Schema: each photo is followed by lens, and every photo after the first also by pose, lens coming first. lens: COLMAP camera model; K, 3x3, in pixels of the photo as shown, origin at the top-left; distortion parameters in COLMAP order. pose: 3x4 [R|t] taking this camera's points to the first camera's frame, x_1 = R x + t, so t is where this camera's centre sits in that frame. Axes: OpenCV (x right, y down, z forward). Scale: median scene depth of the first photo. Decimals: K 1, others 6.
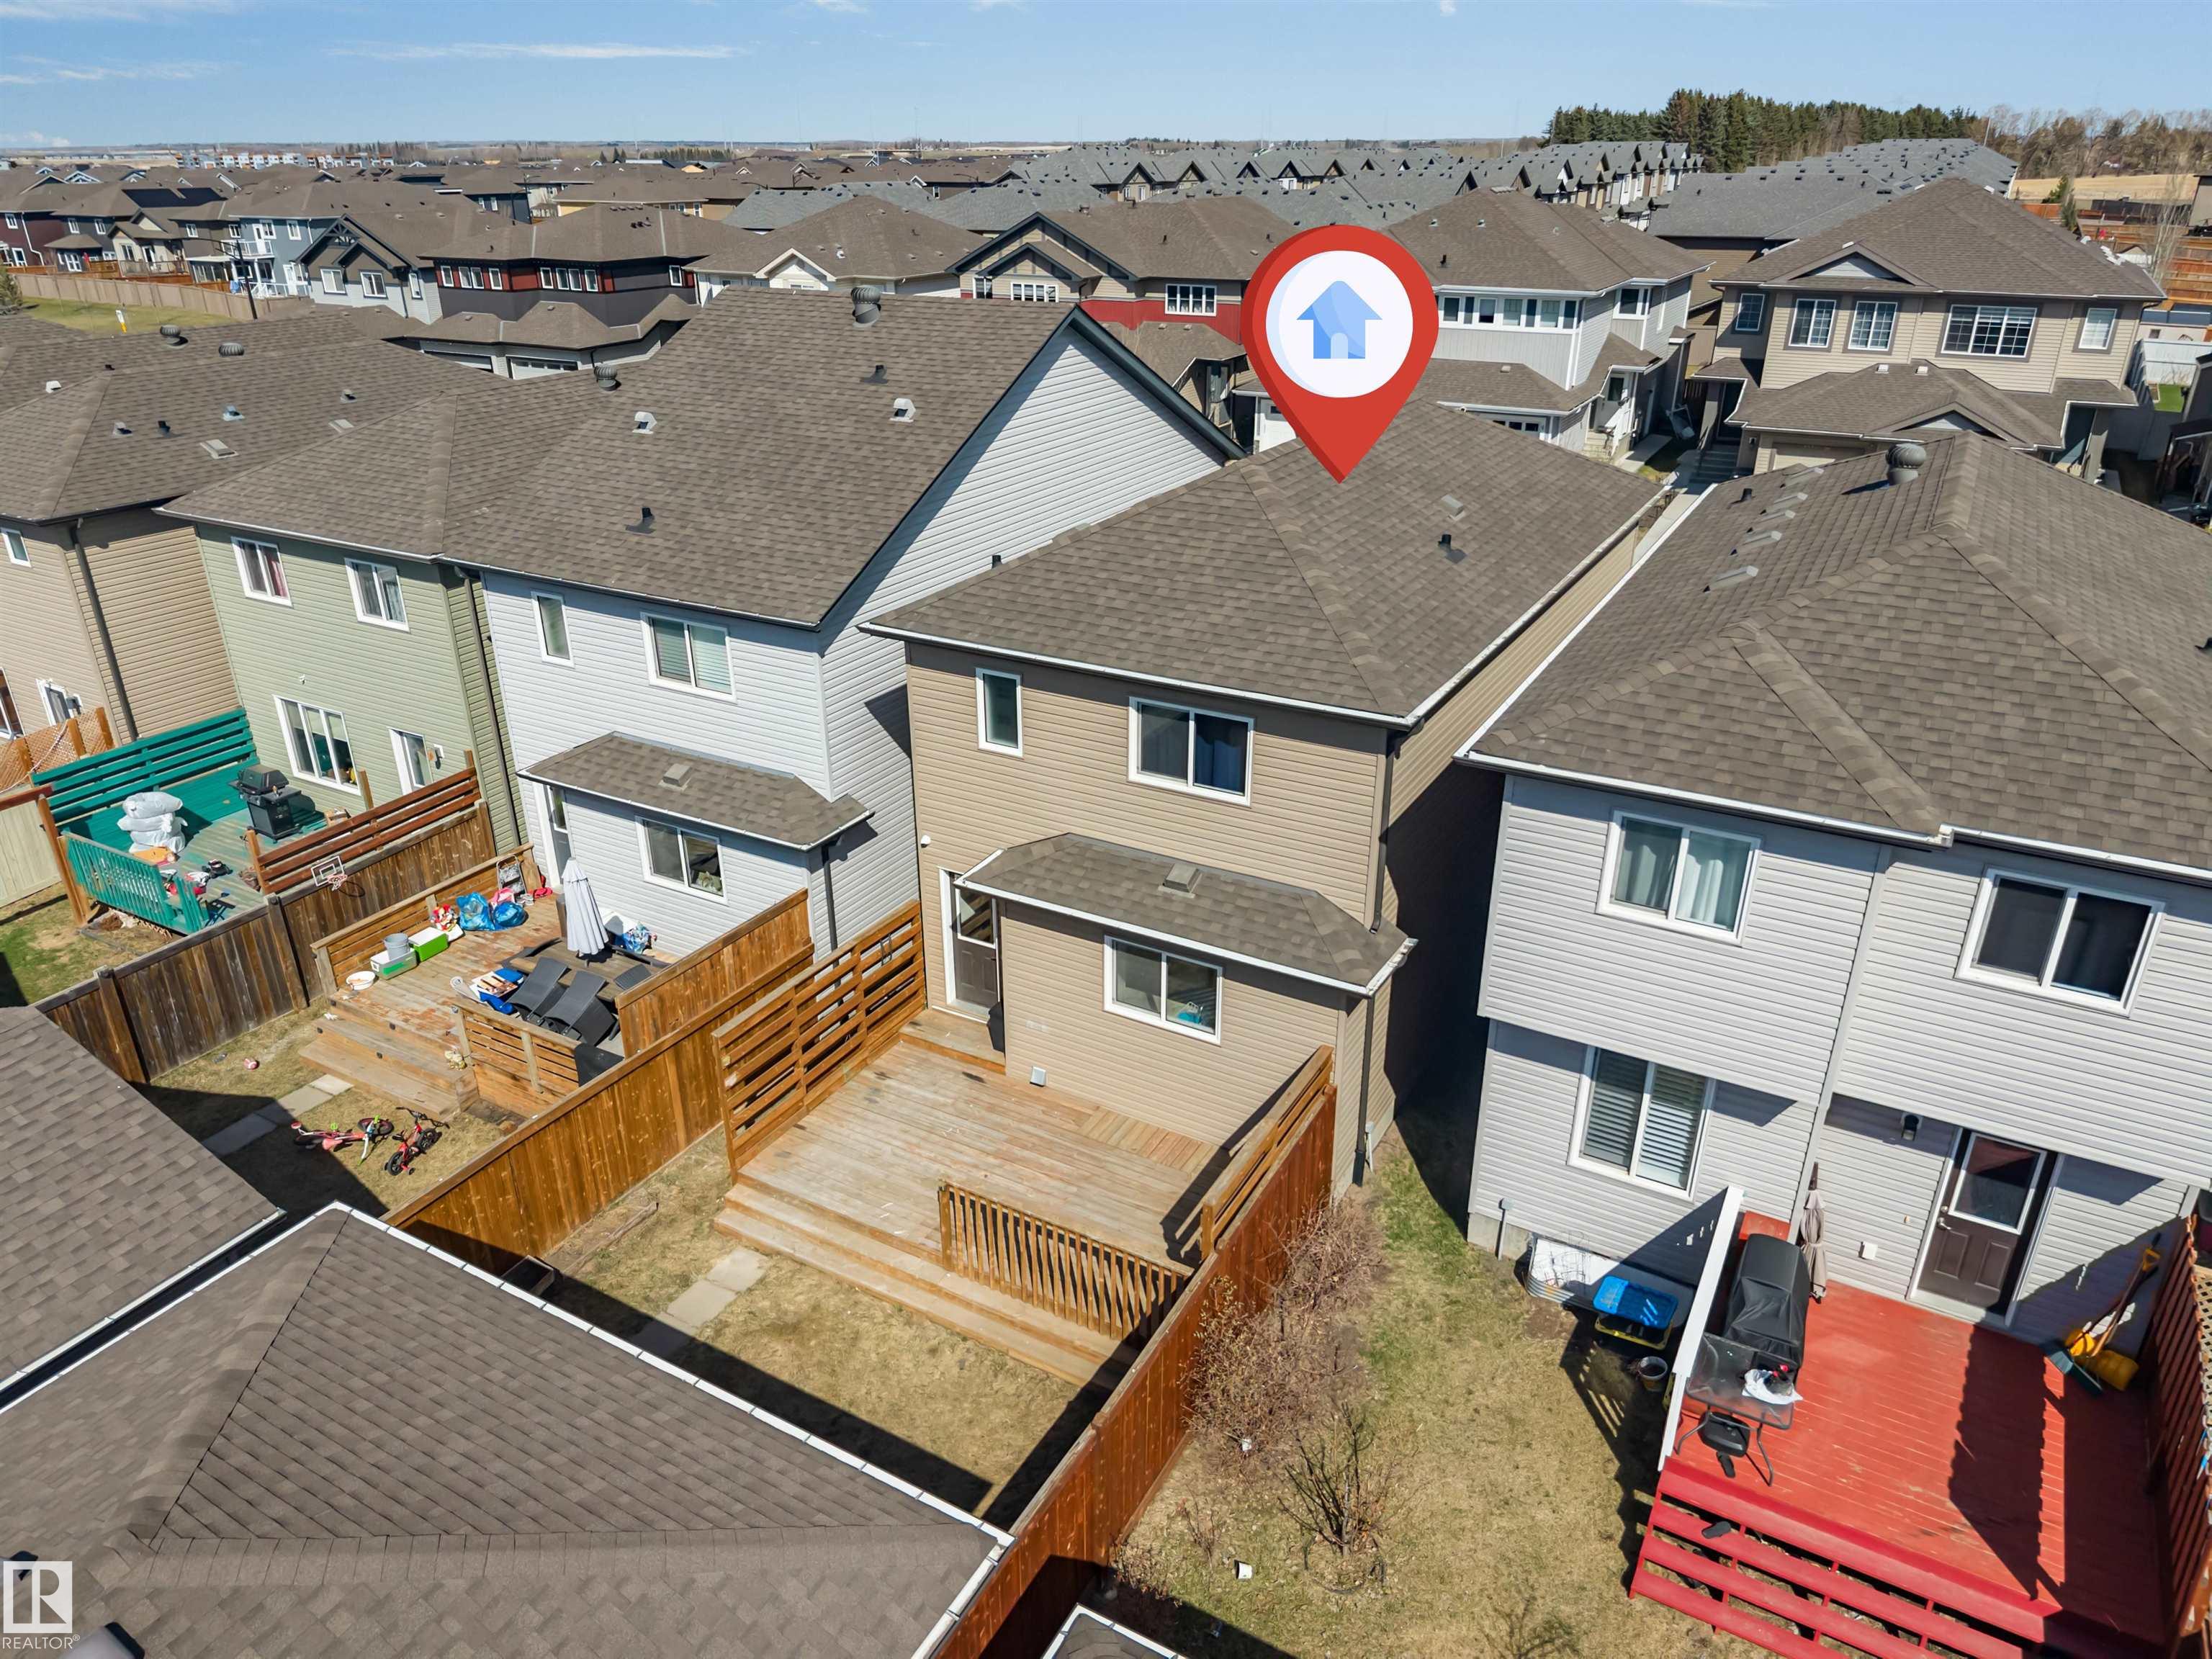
lens RADIAL K [[1467.3, 0, 1106.0], [0, 1467.3, 829.5], [0, 0, 1]] dist [-0.003334, -0.000887]
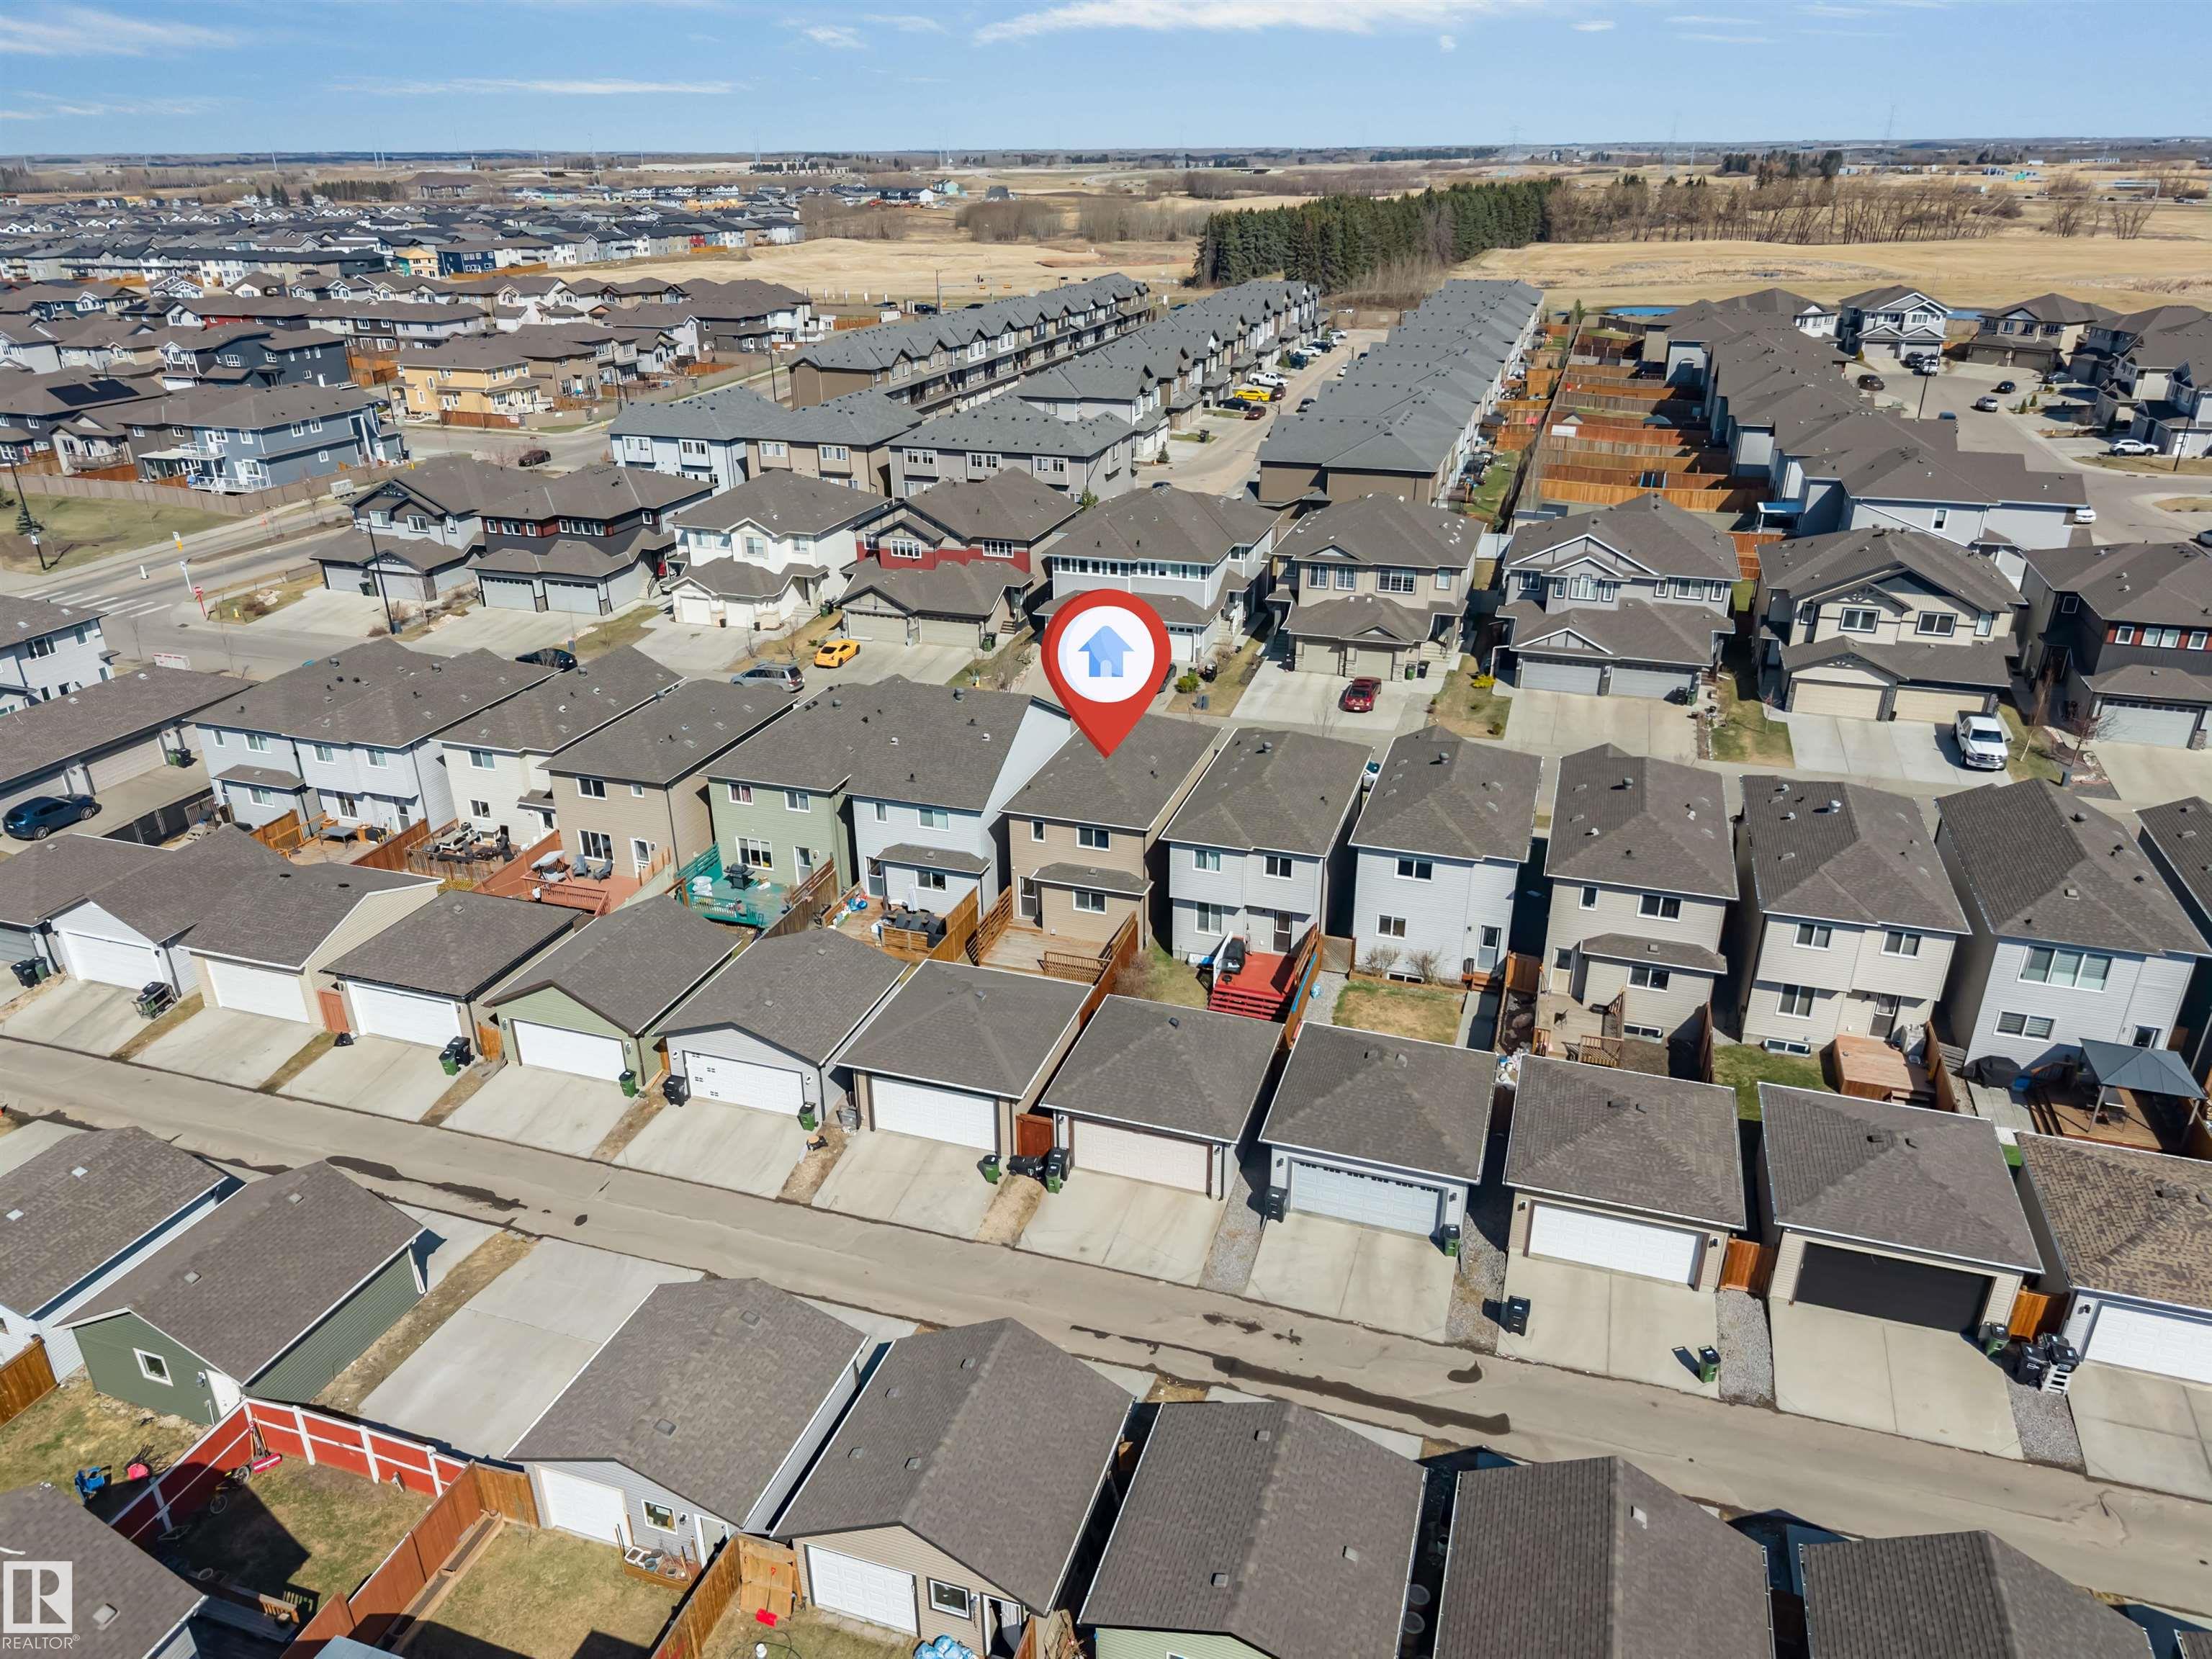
lens RADIAL K [[1467.3, 0, 1106.0], [0, 1467.3, 829.5], [0, 0, 1]] dist [-0.003334, -0.000887]
pose [[0.979966, -0.085049, 0.180094, -0.474712], [0.085521, 0.996323, 0.005160, -0.074970], [-0.179871, 0.010345, 0.983636, -2.211498]]
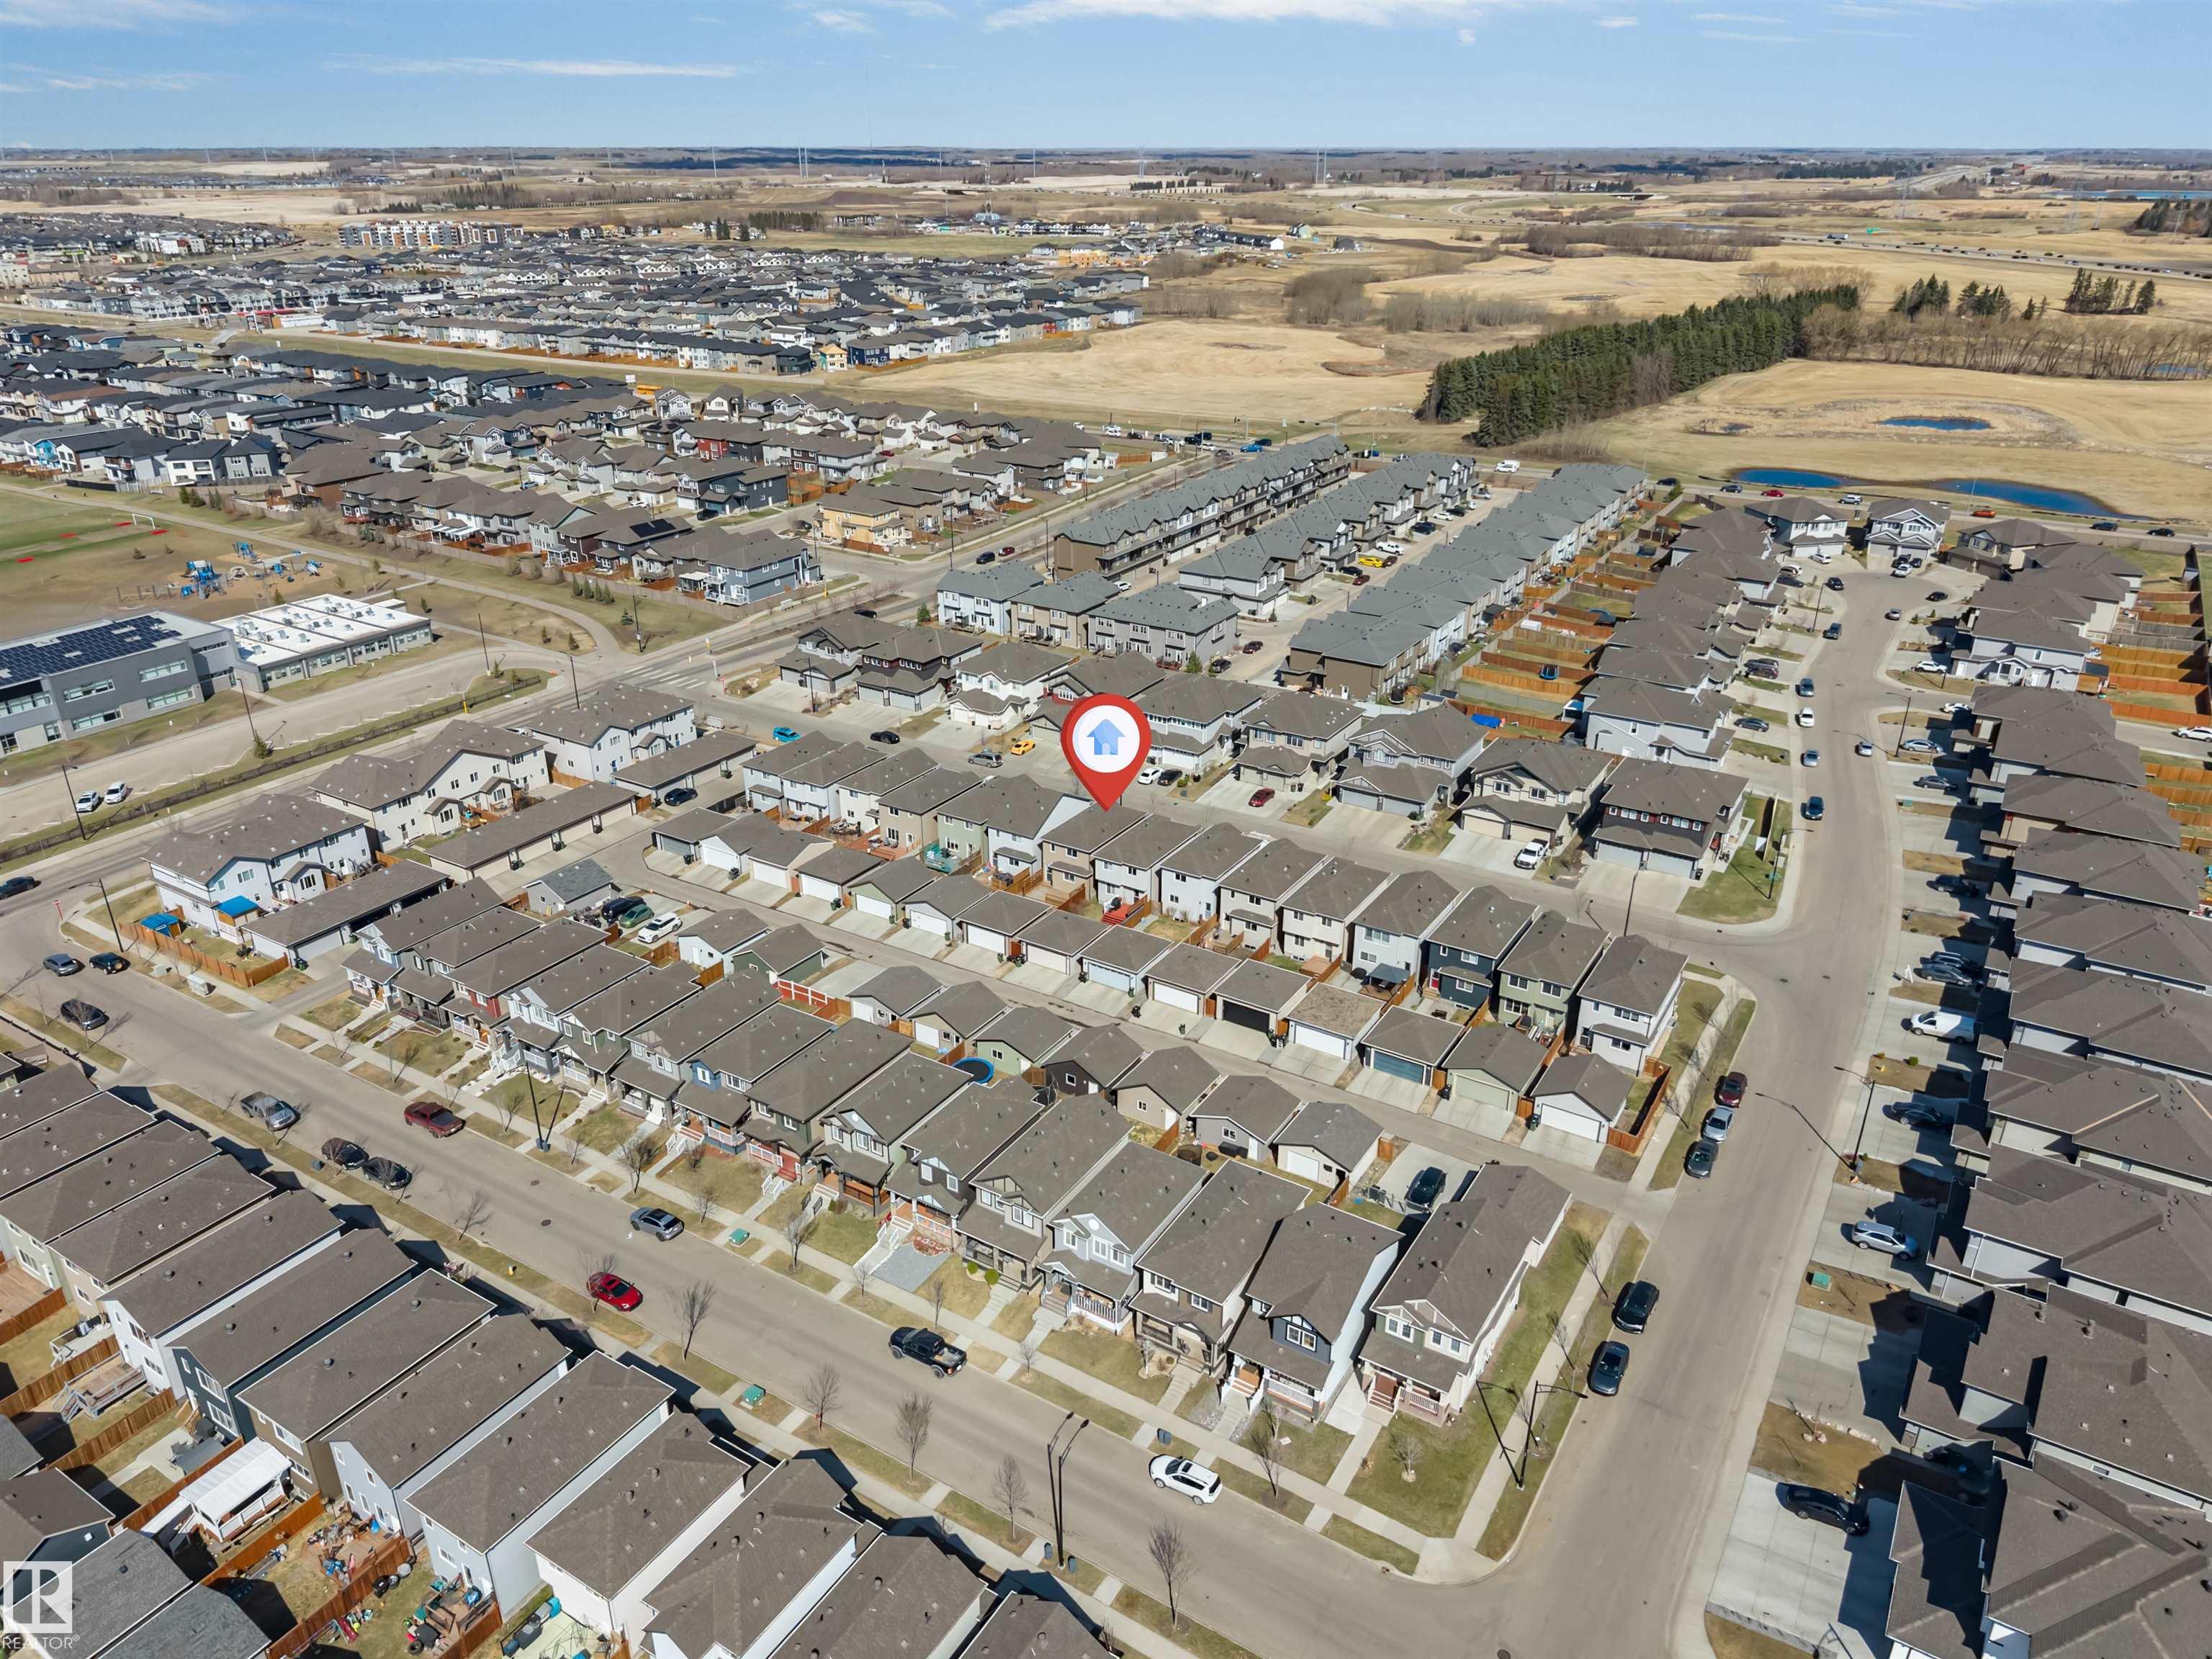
lens RADIAL K [[1523.8, 0, 1103.8], [0, 1523.8, 764.5], [0, 0, 1]] dist [0.028370, -0.001672]
pose [[0.999136, 0.021161, -0.035762, 0.502074], [-0.022848, 0.998612, -0.047449, -0.133698], [0.034708, 0.048225, 0.998233, -7.442275]]
